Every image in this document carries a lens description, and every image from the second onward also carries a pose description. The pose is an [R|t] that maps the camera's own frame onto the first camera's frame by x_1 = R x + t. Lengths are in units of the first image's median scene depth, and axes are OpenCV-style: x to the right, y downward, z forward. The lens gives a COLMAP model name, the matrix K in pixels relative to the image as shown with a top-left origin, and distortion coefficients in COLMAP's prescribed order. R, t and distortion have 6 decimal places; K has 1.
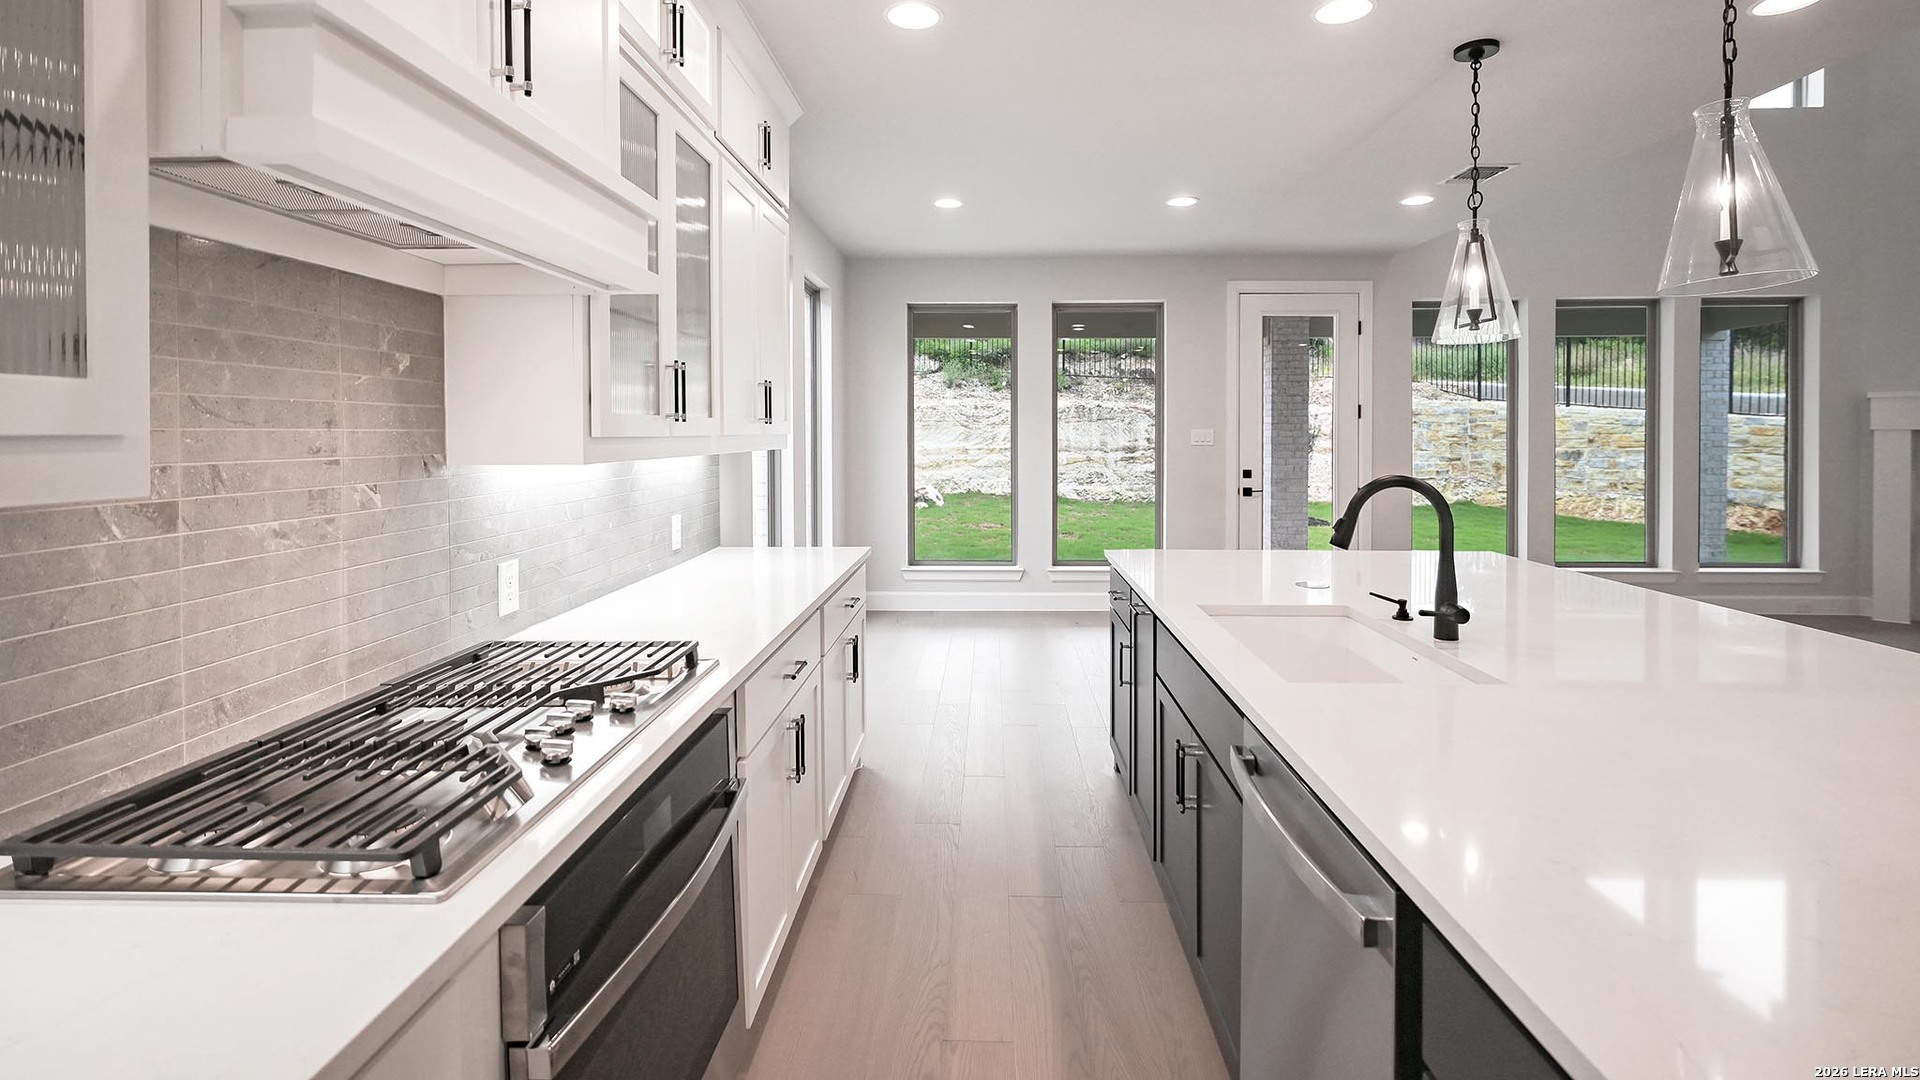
lens RADIAL K [[850.2, 0, 956.6], [0, 850.2, 450.1], [0, 0, 1]] dist [0.000136, -0.000006]
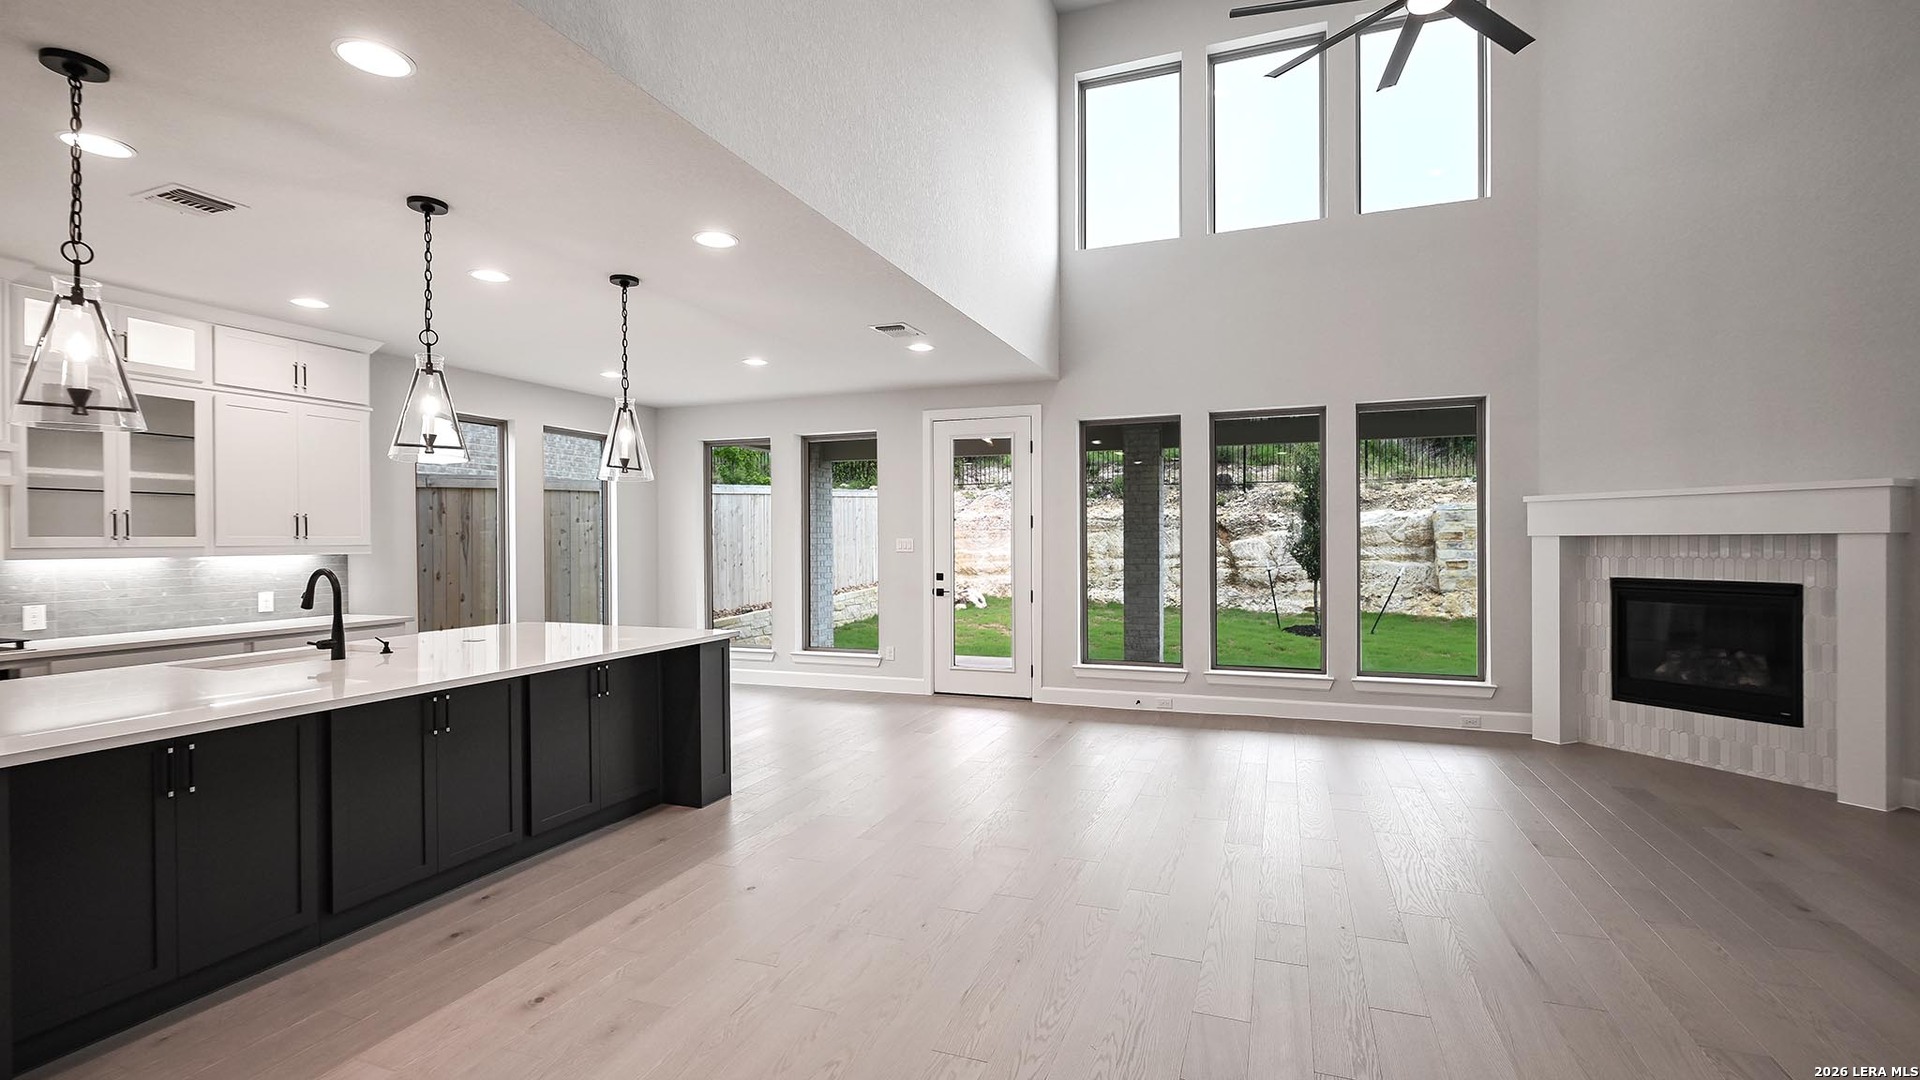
lens RADIAL K [[846.7, 0, 960.0], [0, 846.7, 540.0], [0, 0, 1]] dist [-0.001456, -0.000529]
pose [[0.947584, -0.003719, -0.319484, 0.737853], [-0.002706, 0.999803, -0.019664, 0.000860], [0.319495, 0.019498, 0.947387, -0.083146]]
